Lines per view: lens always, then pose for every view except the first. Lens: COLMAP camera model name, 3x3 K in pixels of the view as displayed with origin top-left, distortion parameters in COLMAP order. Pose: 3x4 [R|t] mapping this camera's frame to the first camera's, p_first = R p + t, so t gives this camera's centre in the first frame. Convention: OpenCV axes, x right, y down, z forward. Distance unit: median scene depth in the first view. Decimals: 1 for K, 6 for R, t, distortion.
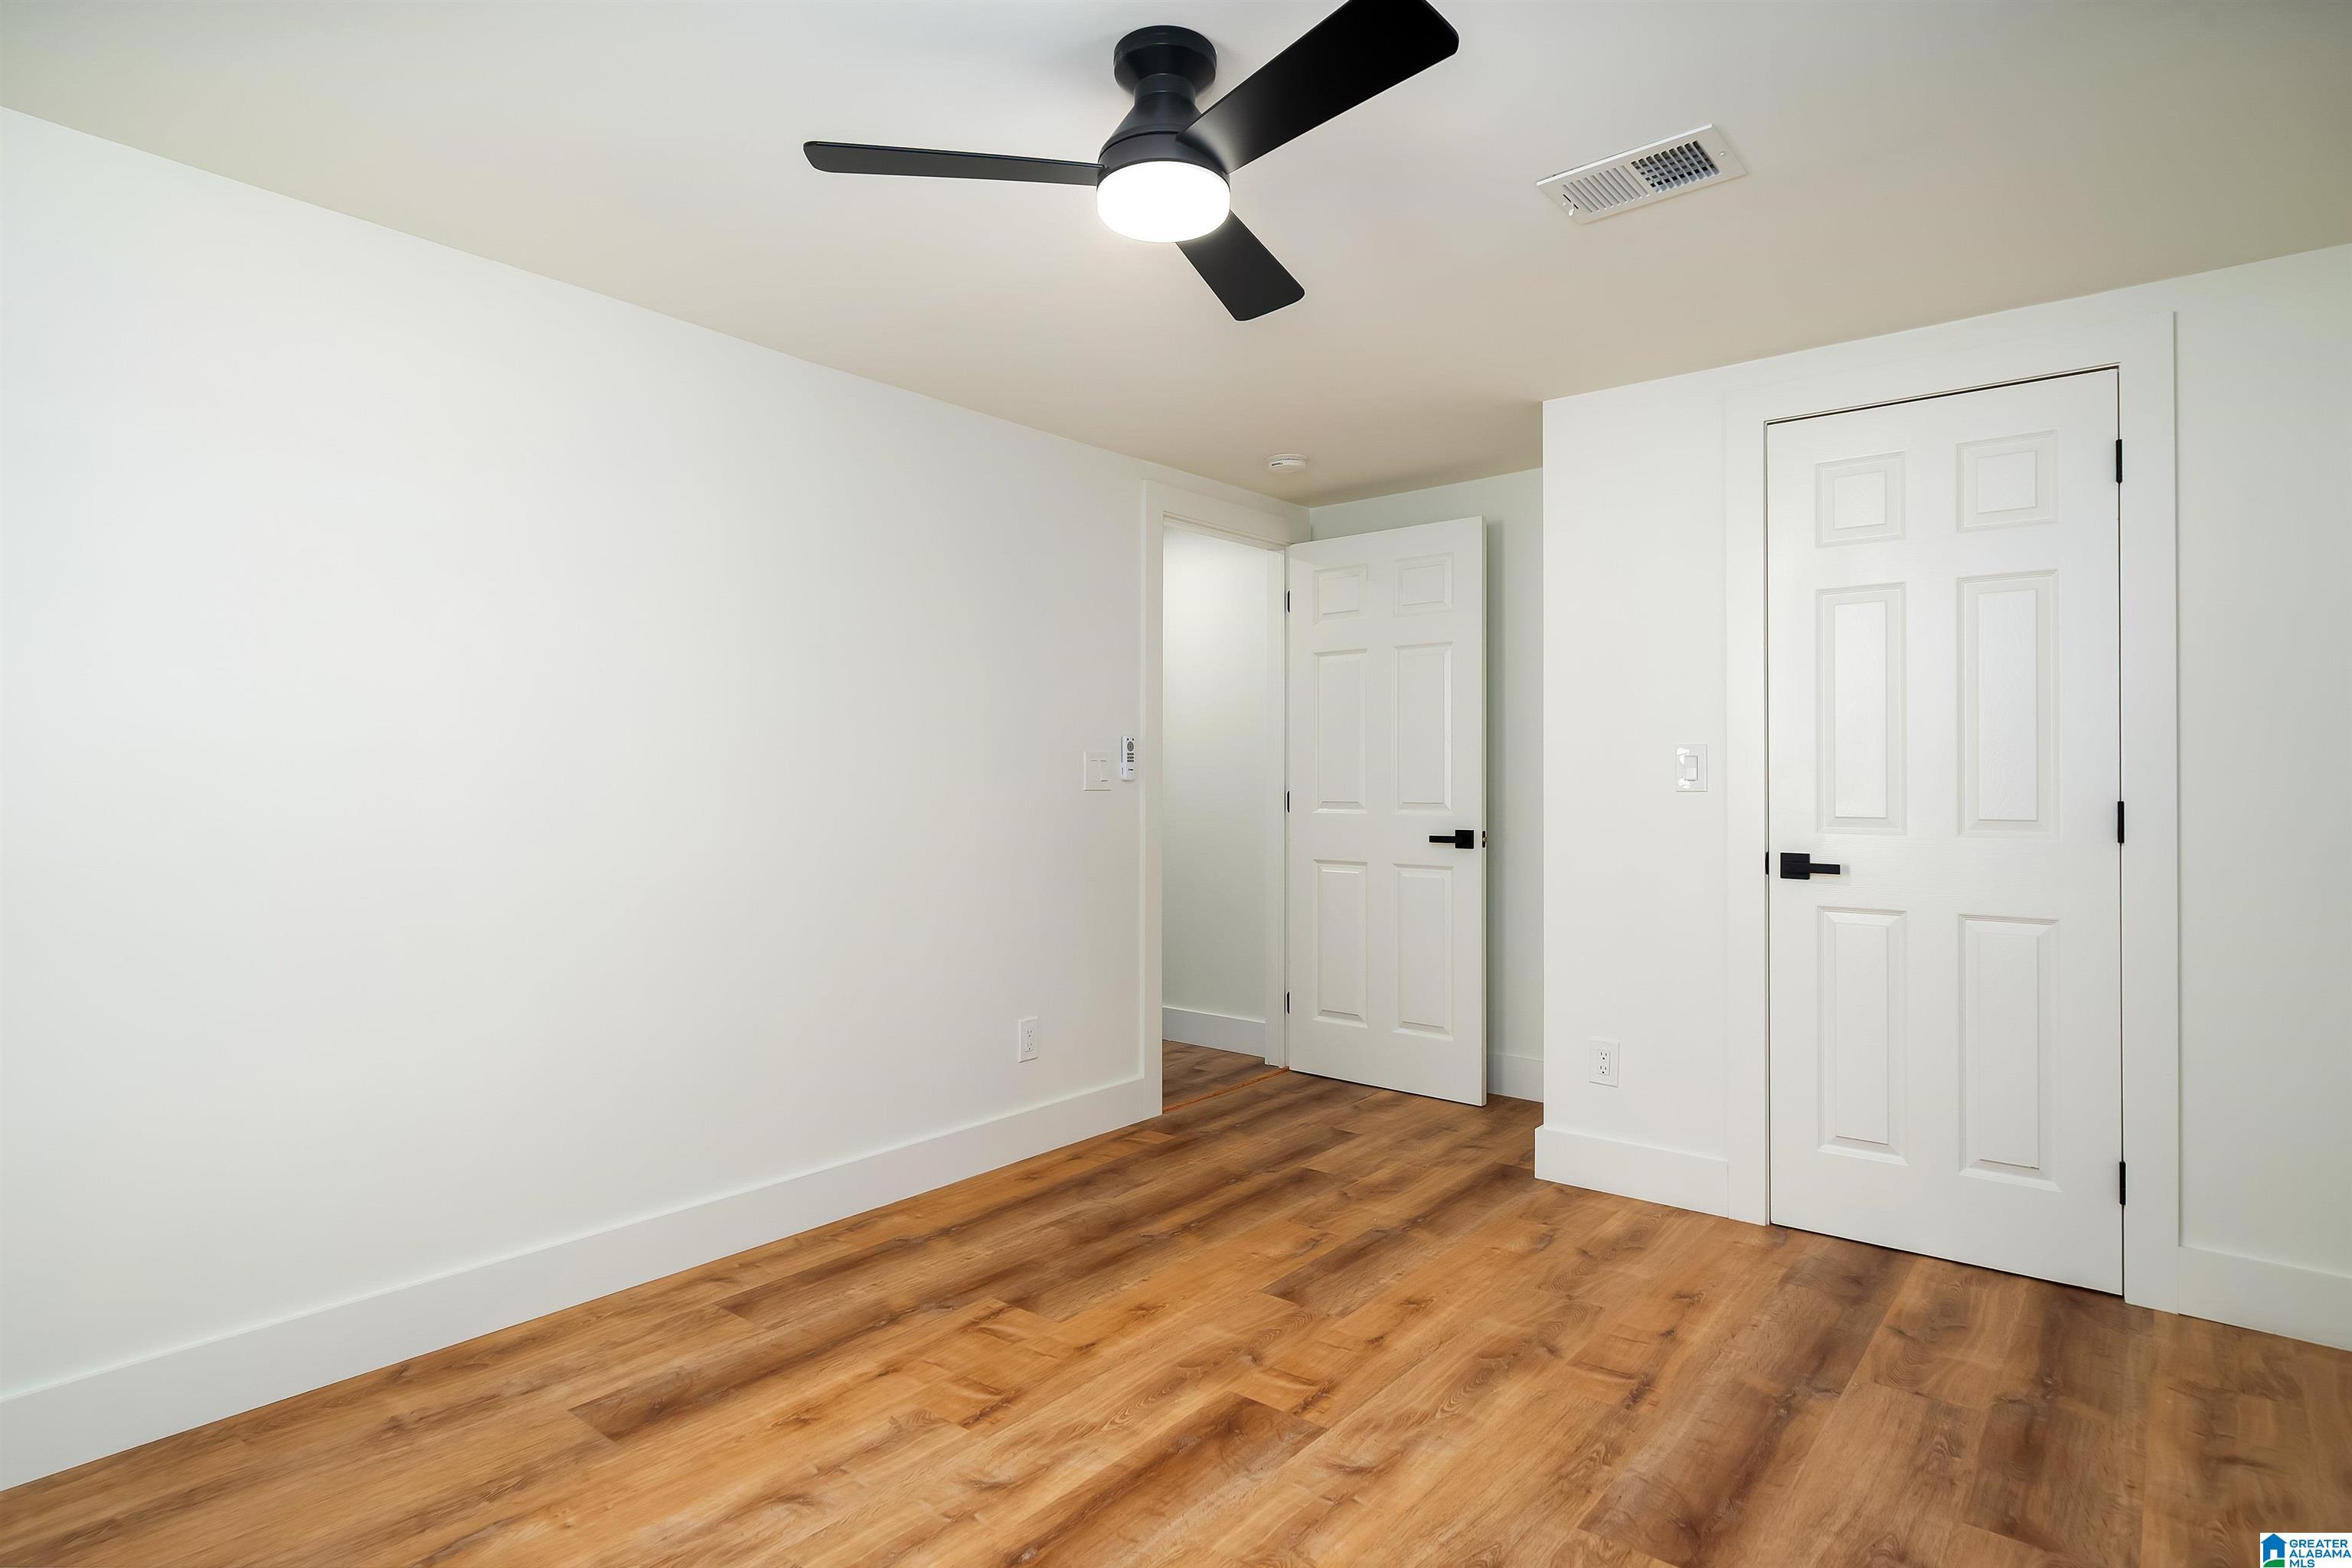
lens RADIAL K [[1261.9, 0, 1176.0], [0, 1261.9, 784.0], [0, 0, 1]] dist [-0.000086, -0.000078]
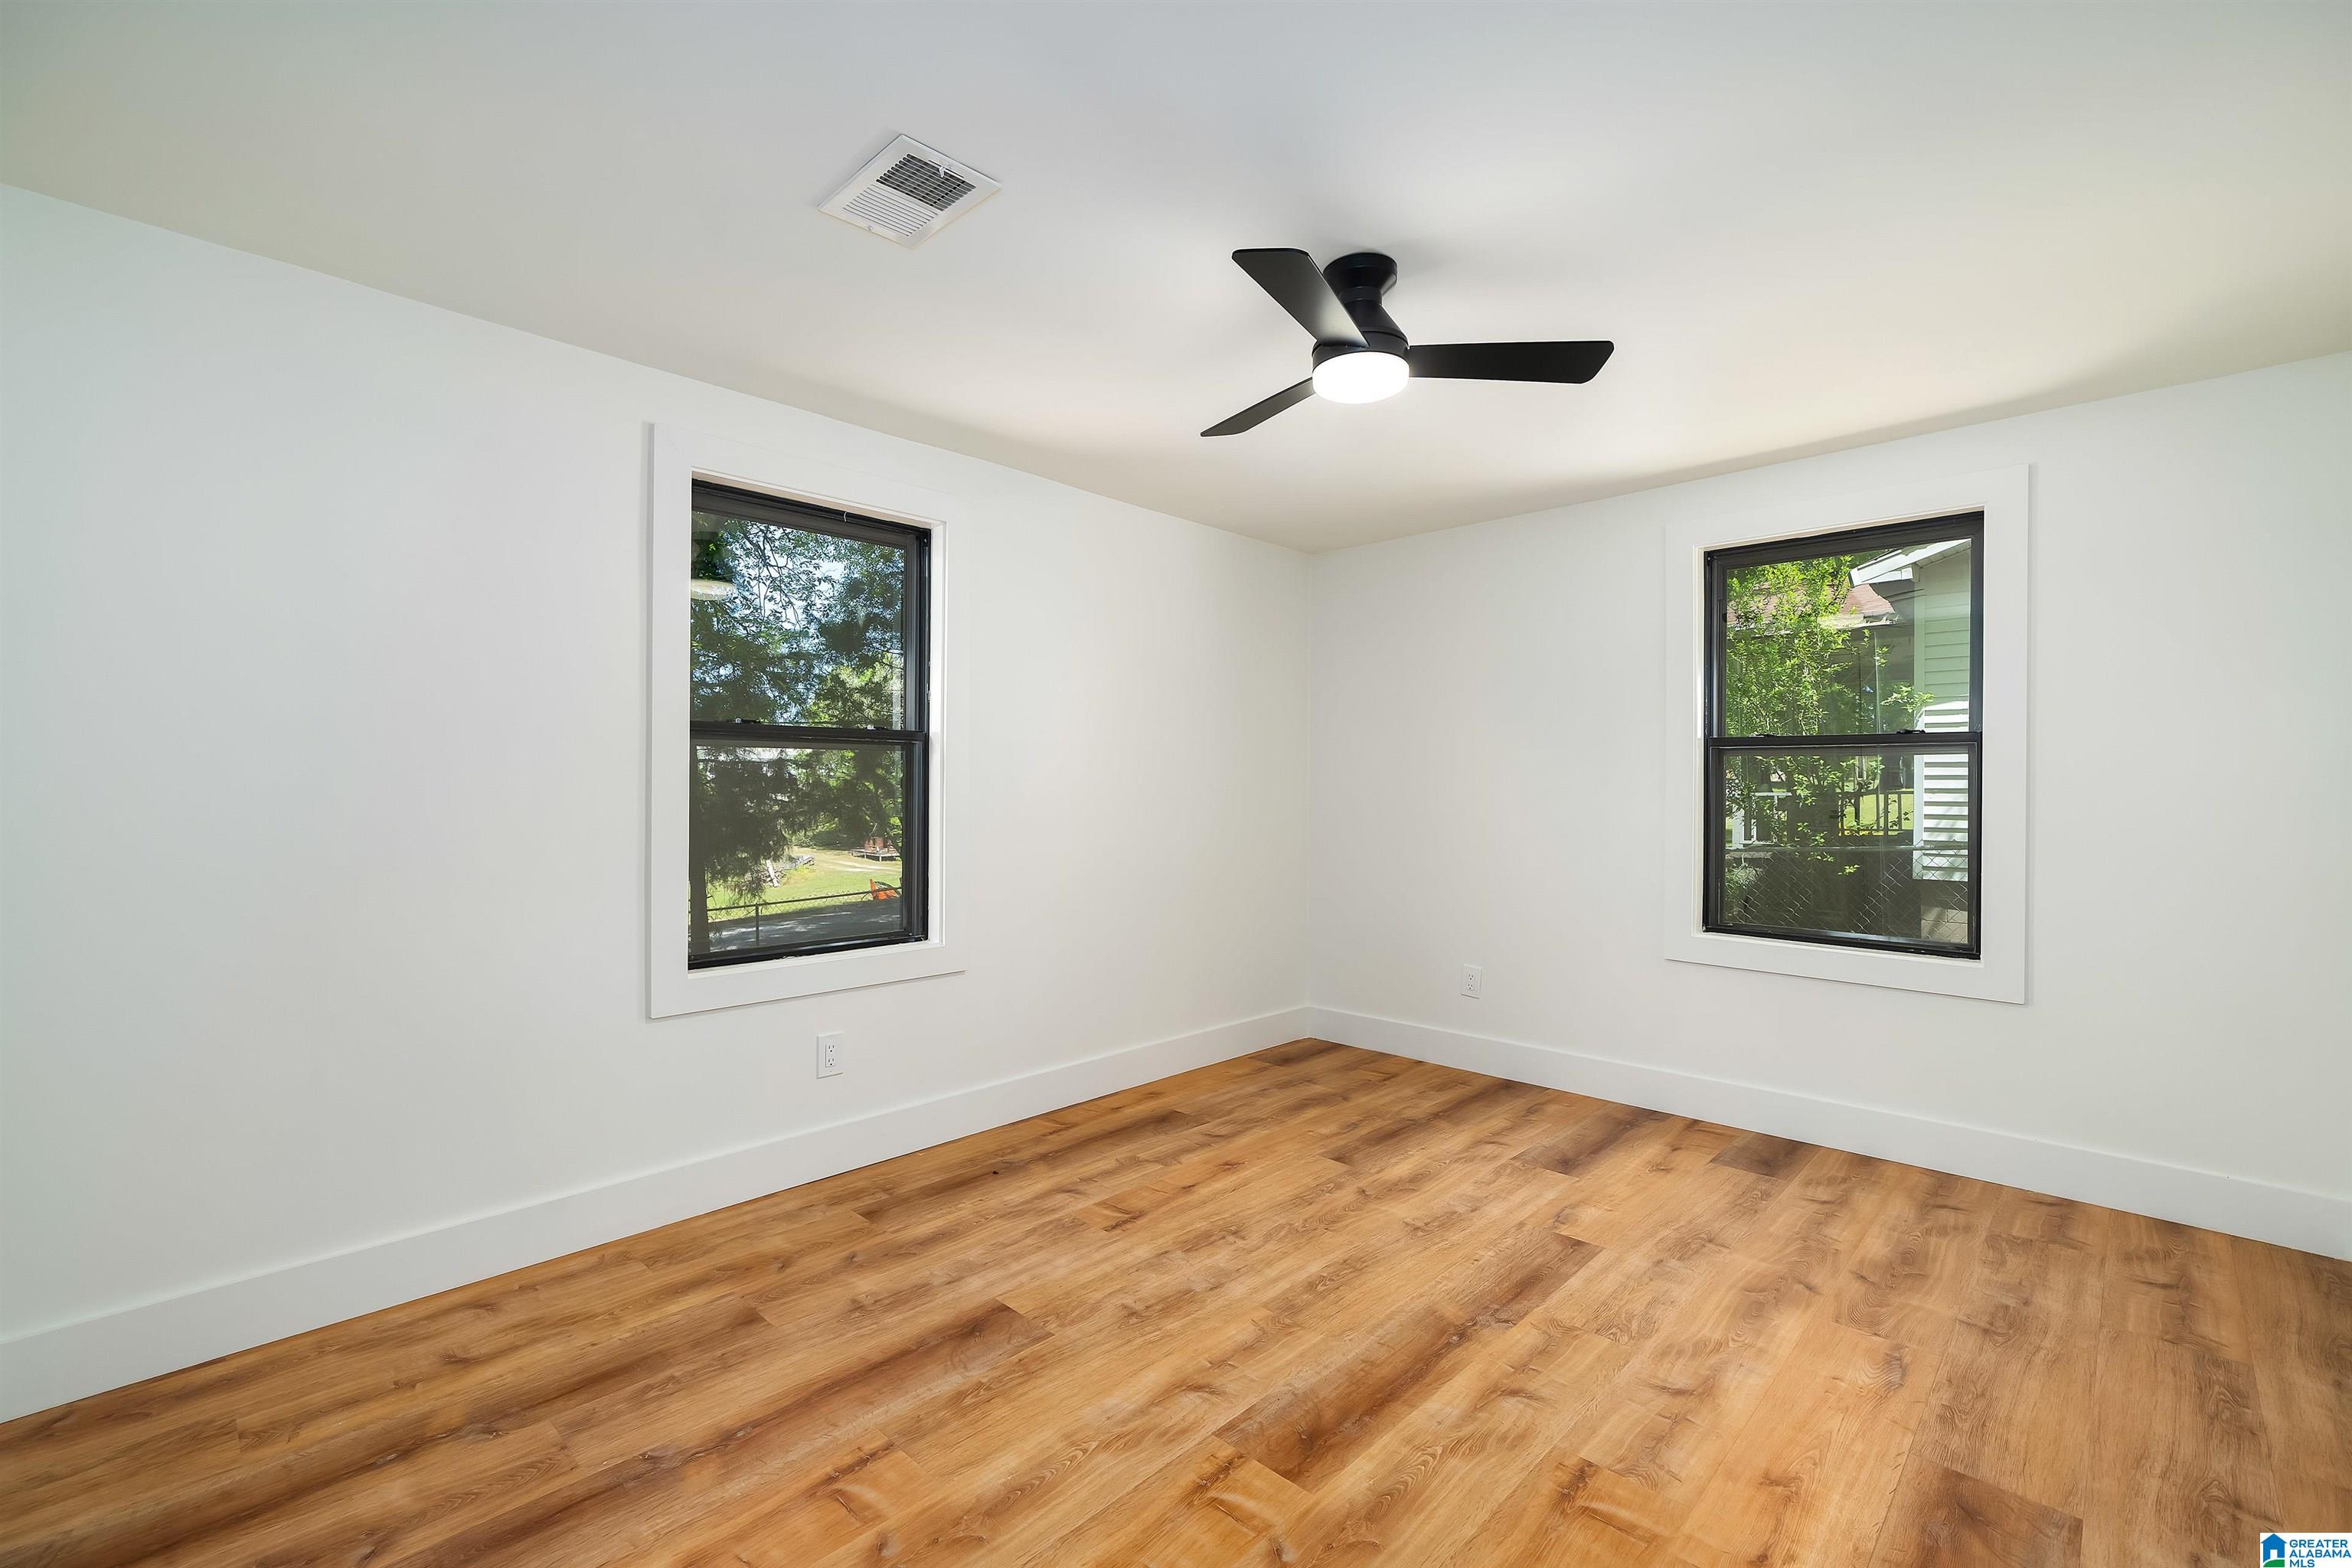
lens RADIAL K [[1057.7, 0, 1176.0], [0, 1057.7, 784.0], [0, 0, 1]] dist [-0.001857, 0.000100]
pose [[-0.996717, -0.002530, 0.080923, 0.083669], [-0.002995, 0.999980, -0.005618, -0.001758], [-0.080907, -0.005842, -0.996705, 1.865436]]
